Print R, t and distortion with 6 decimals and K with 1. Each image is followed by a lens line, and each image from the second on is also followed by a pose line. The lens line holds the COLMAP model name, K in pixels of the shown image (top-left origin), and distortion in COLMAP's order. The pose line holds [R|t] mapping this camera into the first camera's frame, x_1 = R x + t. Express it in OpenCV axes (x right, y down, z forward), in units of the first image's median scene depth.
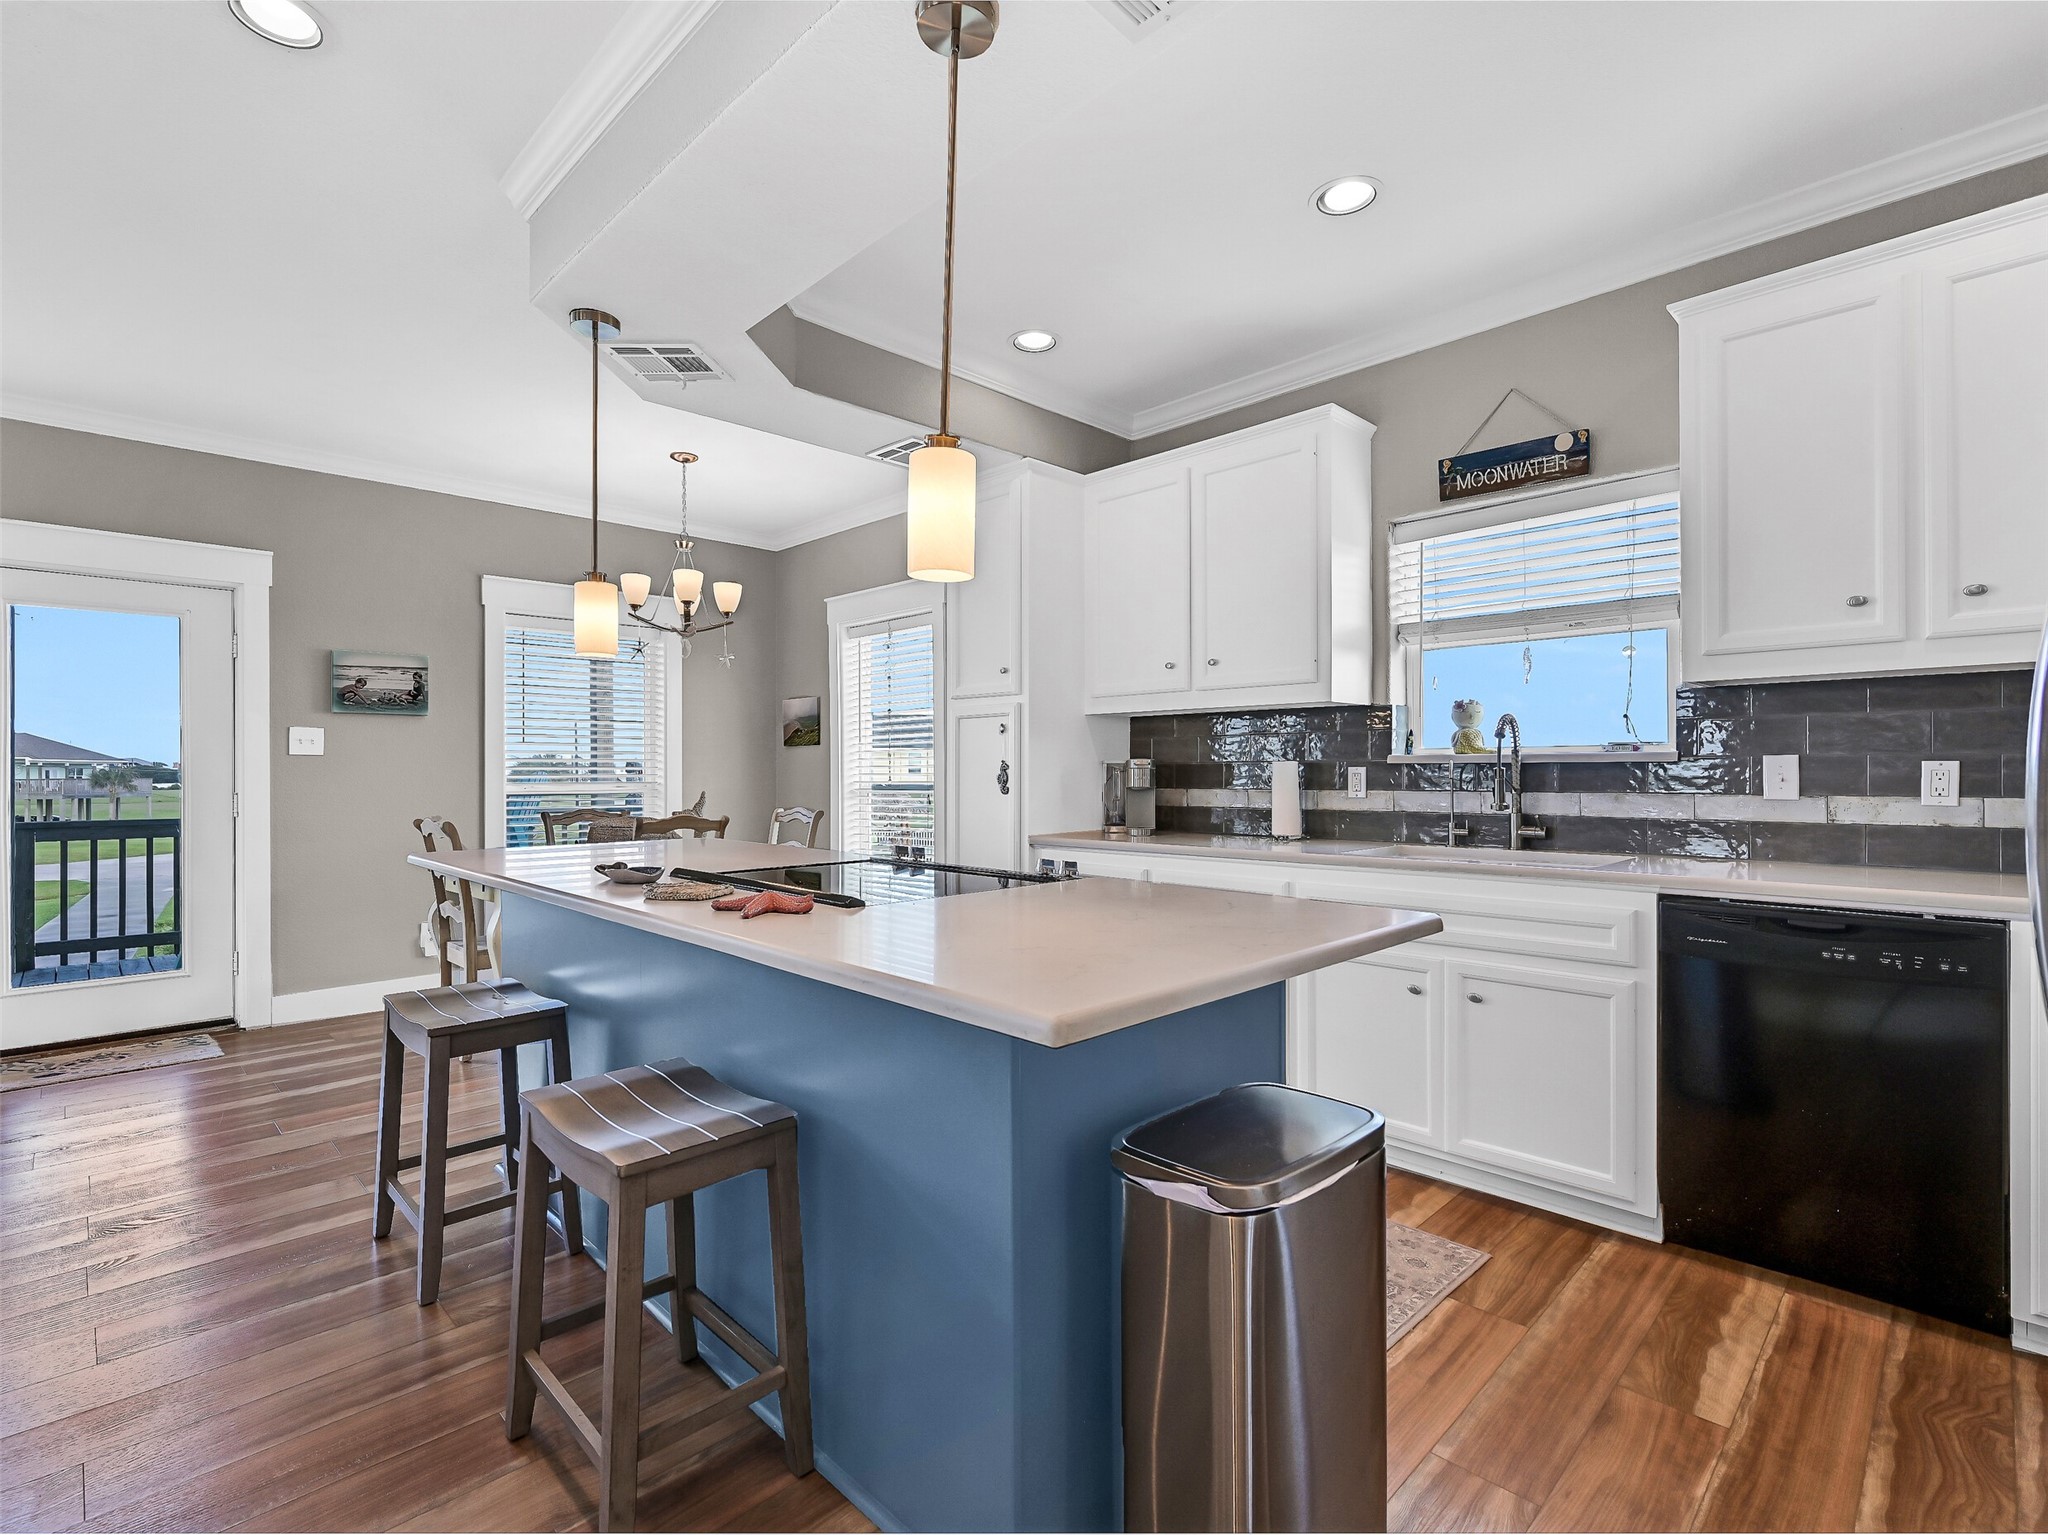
lens RADIAL K [[962.2, 0, 1032.2], [0, 962.2, 770.8], [0, 0, 1]] dist [-0.003157, -0.000330]
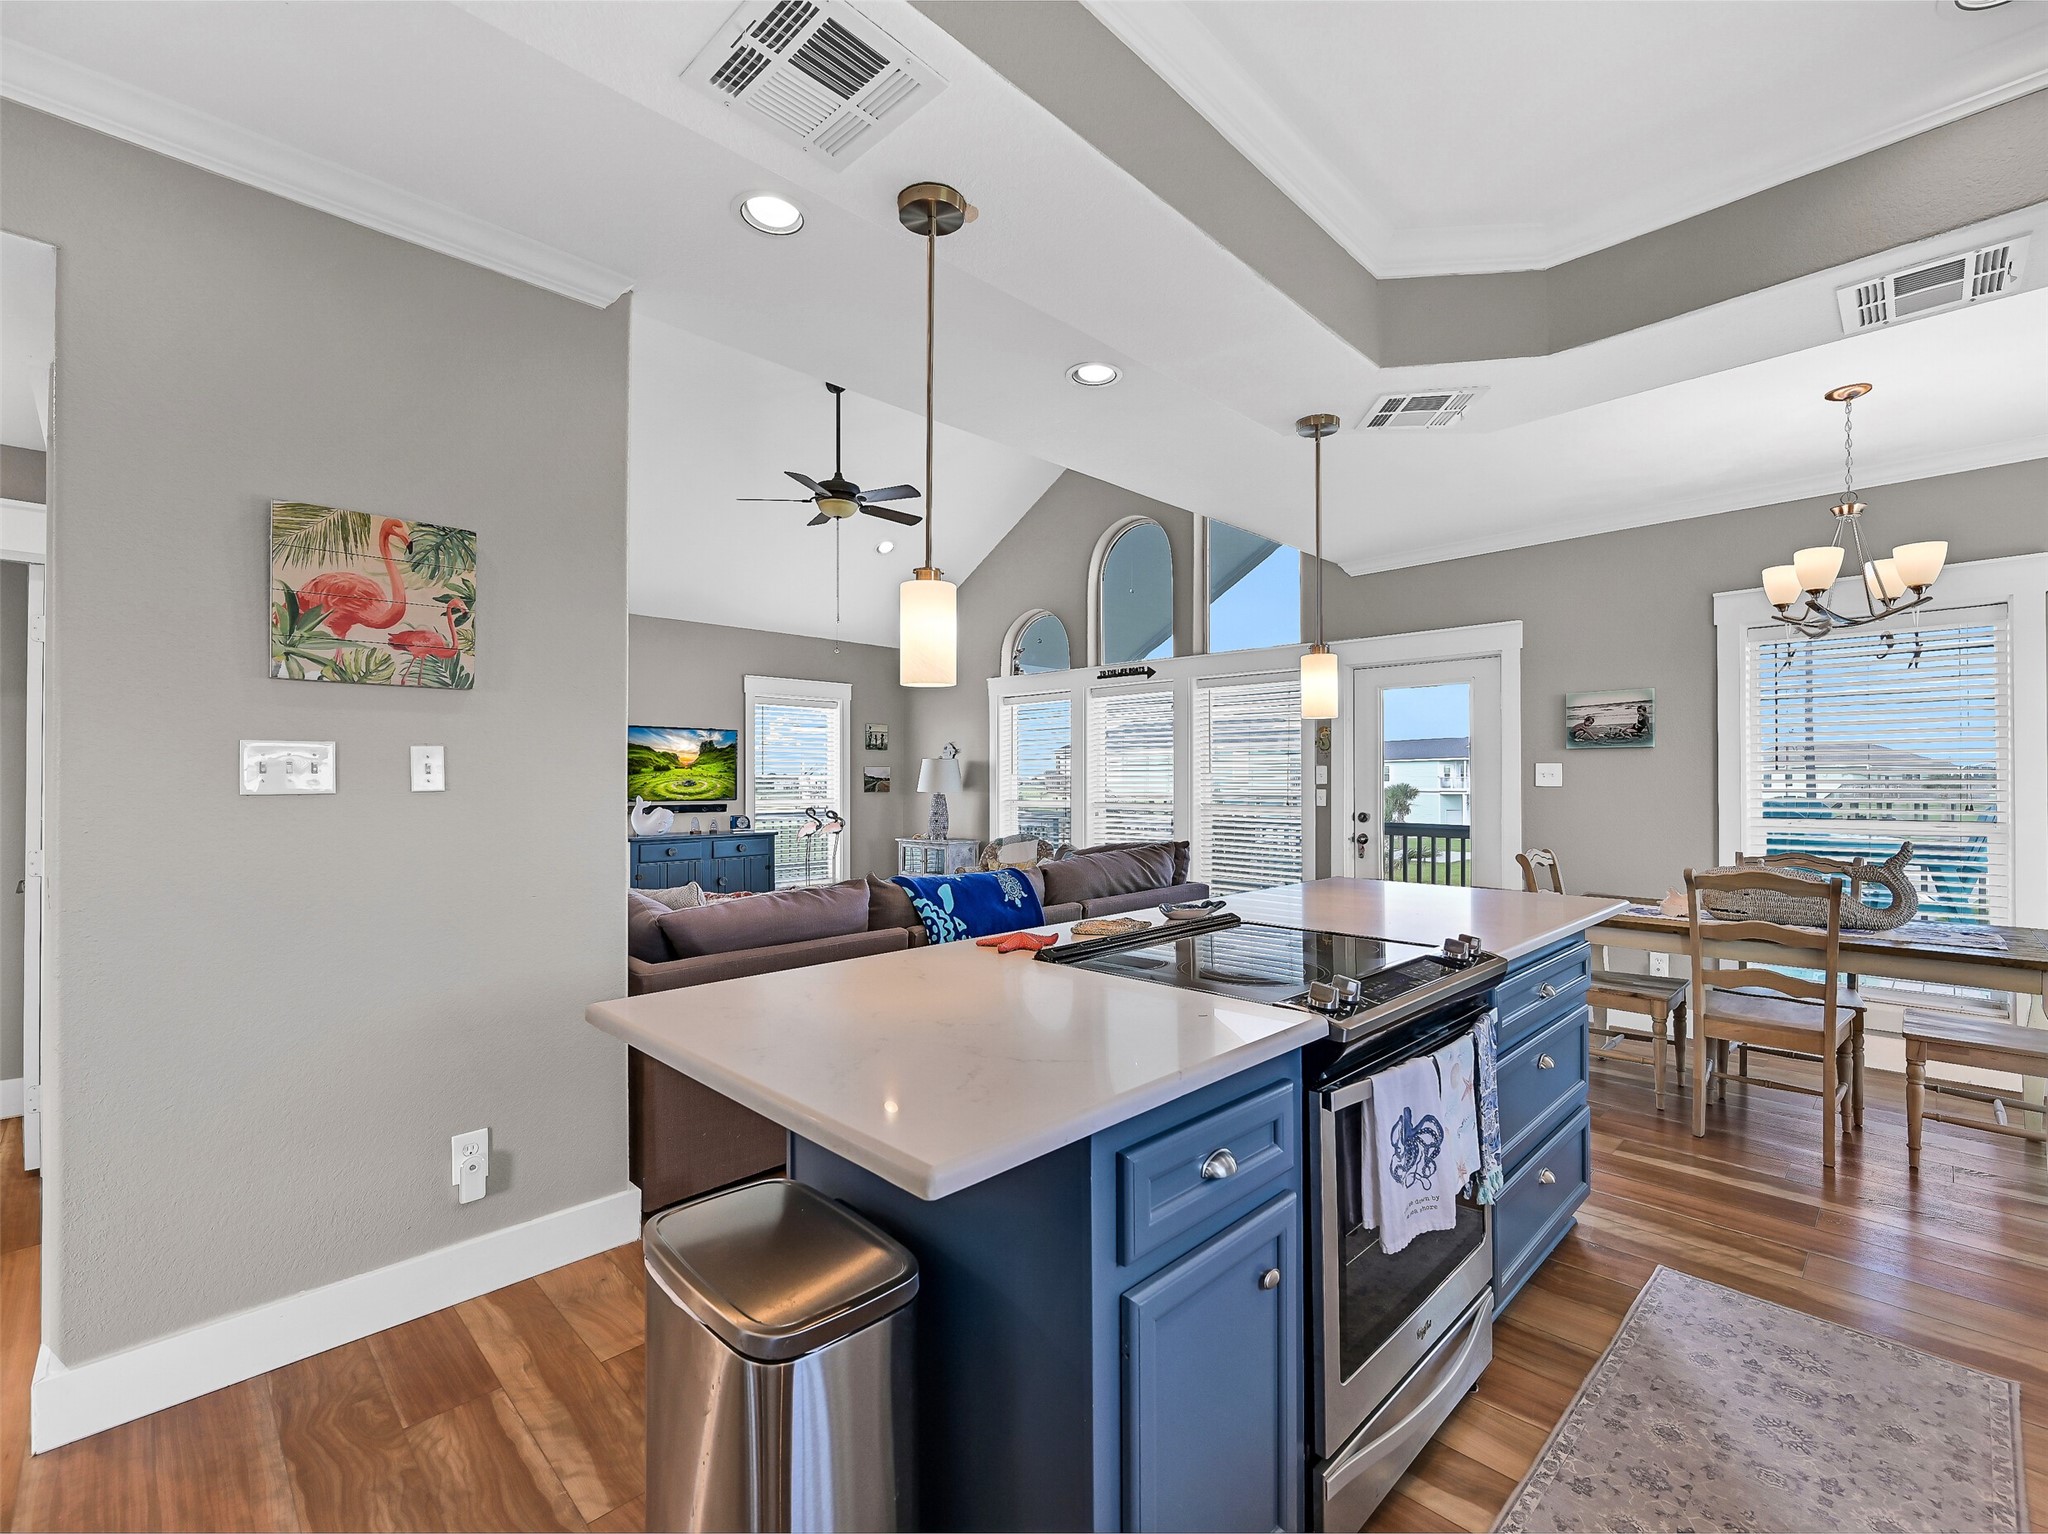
lens RADIAL K [[908.9, 0, 1031.1], [0, 908.9, 769.3], [0, 0, 1]] dist [0.000336, -0.000007]
pose [[0.000182, -0.007998, -0.999968, 0.491157], [0.001541, 0.999967, -0.007998, -0.042651], [0.999999, -0.001540, 0.000194, 0.533710]]
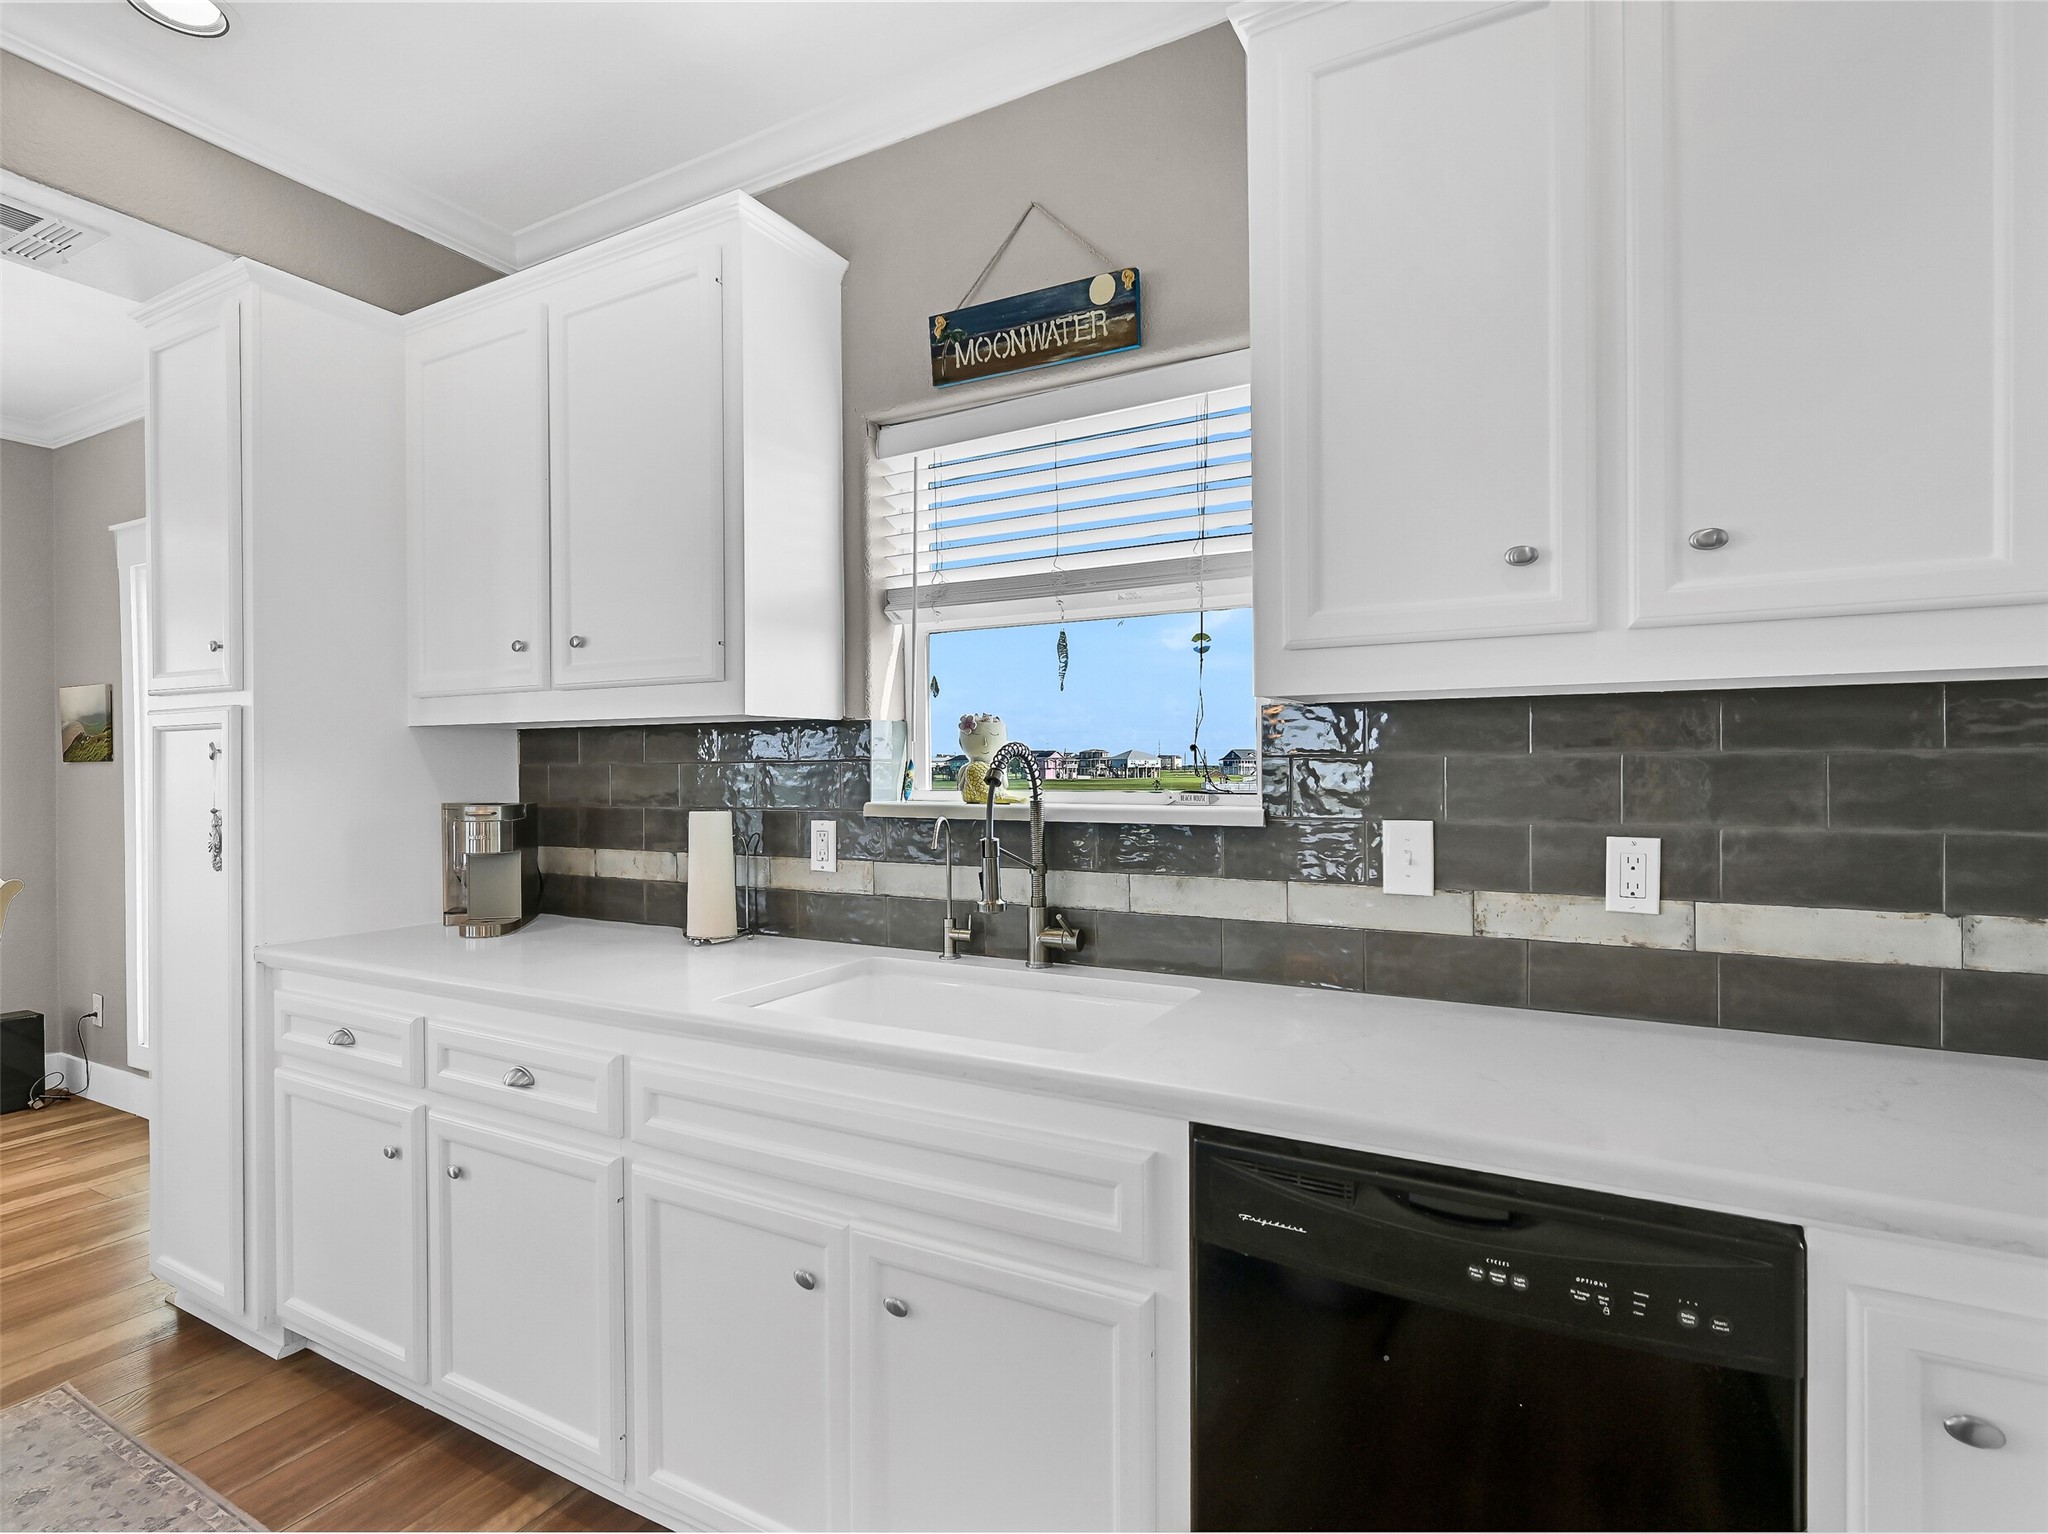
lens RADIAL K [[1012.9, 0, 1032.0], [0, 1012.9, 770.8], [0, 0, 1]] dist [0.000536, 0.000471]
pose [[0.958770, -0.004046, 0.284153, 0.304168], [0.002716, 0.999983, 0.005072, -0.041590], [-0.284169, -0.004091, 0.958766, 0.373122]]
